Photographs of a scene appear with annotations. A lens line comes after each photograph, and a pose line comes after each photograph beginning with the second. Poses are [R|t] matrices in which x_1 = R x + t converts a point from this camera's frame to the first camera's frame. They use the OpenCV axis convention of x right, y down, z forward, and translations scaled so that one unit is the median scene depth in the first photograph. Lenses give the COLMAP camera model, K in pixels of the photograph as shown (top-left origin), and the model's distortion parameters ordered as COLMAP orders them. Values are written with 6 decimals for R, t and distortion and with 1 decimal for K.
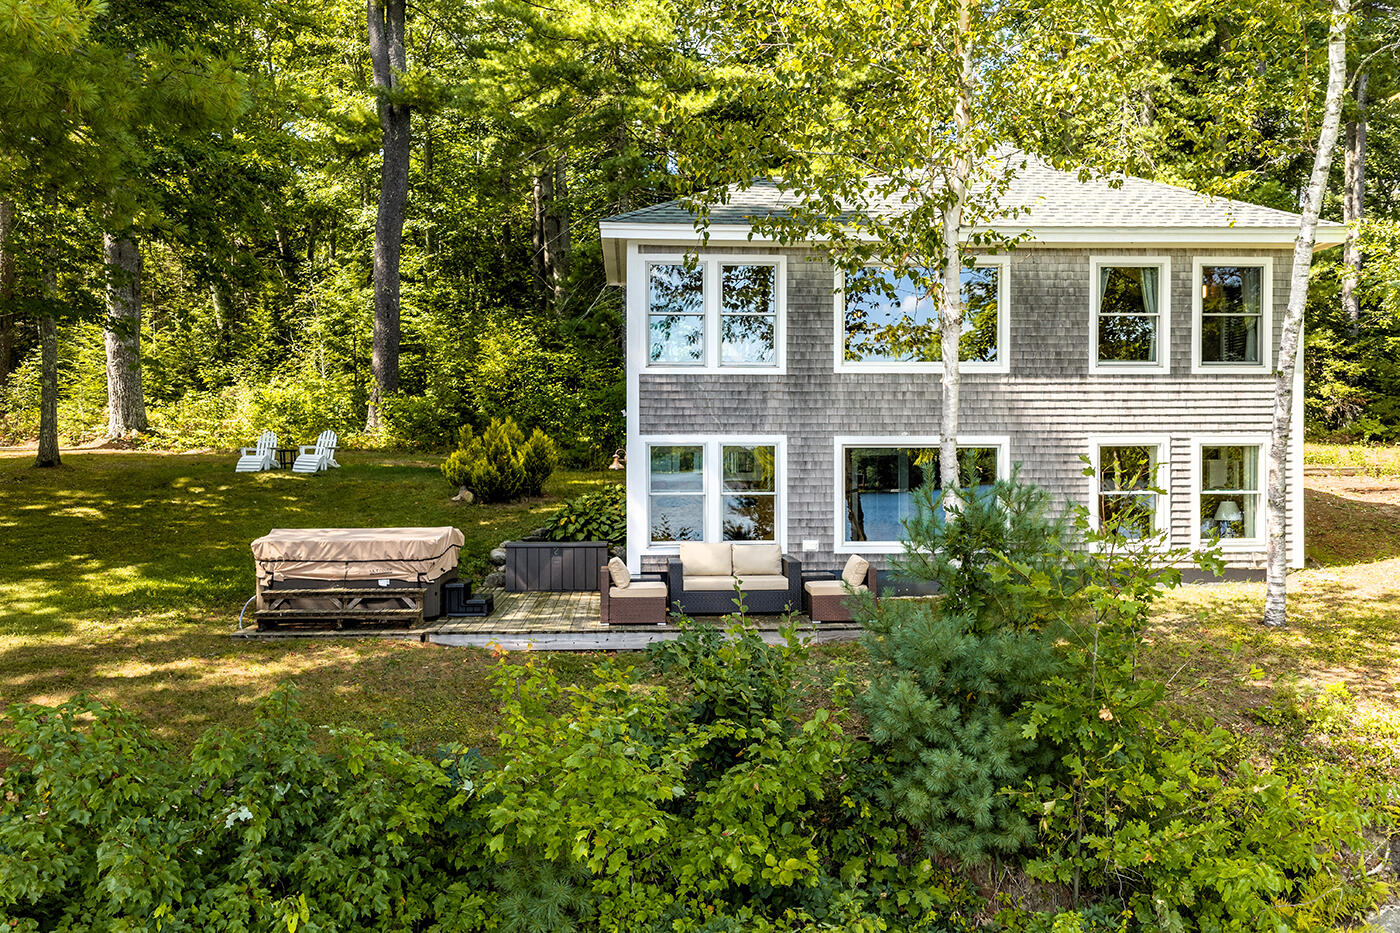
lens RADIAL K [[1146.7, 0, 700.0], [0, 1146.7, 466.5], [0, 0, 1]] dist [0.000222, 0.000495]
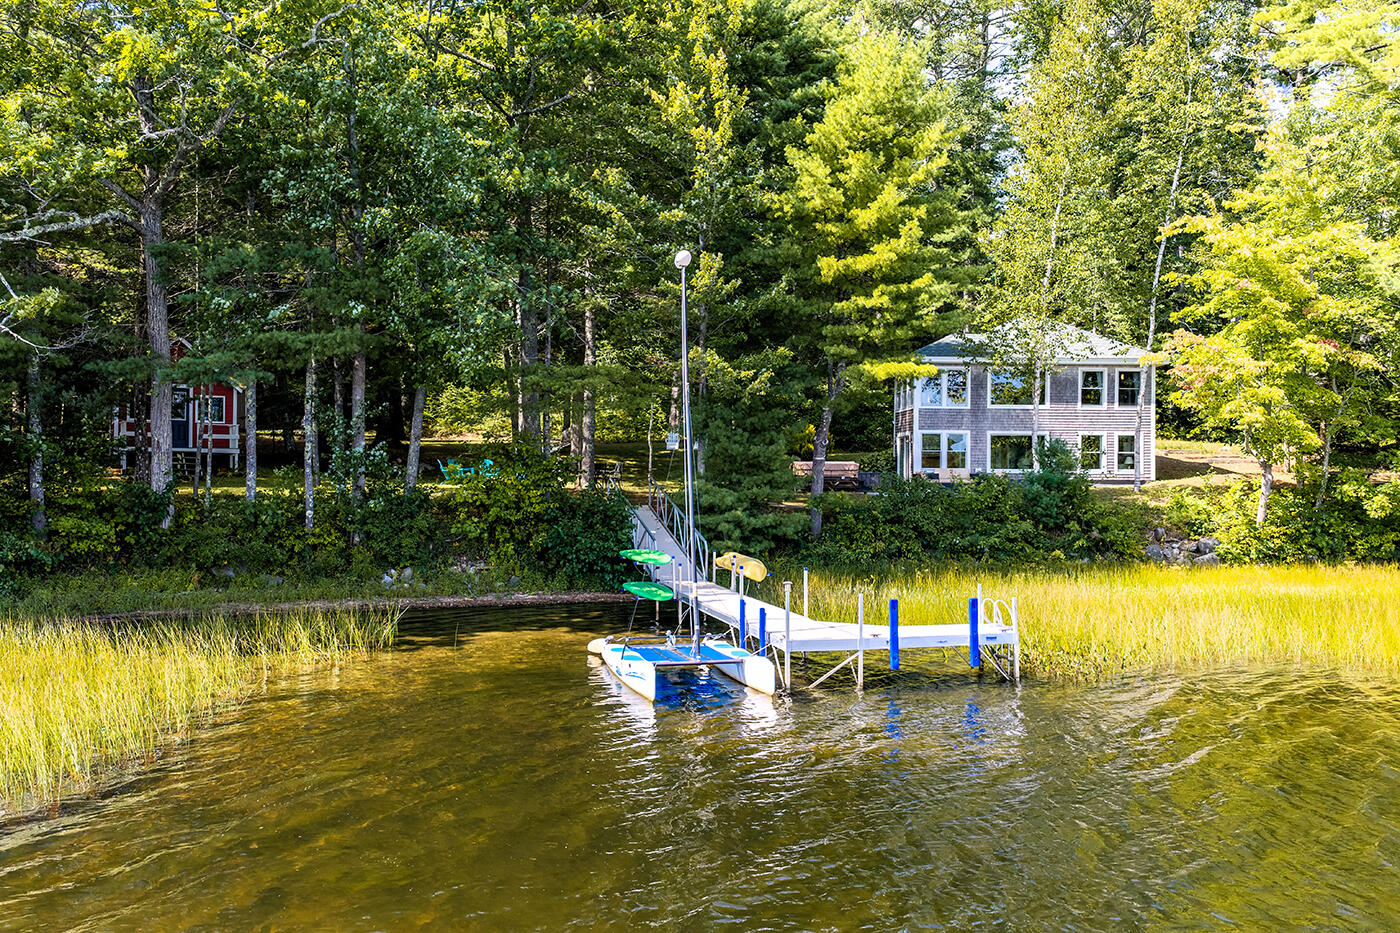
lens RADIAL K [[1146.7, 0, 700.0], [0, 1146.7, 466.5], [0, 0, 1]] dist [0.000222, 0.000495]
pose [[0.999917, 0.008571, 0.009594, -0.601541], [-0.008559, 0.999962, -0.001343, 0.068475], [-0.009605, 0.001261, 0.999953, -1.768958]]
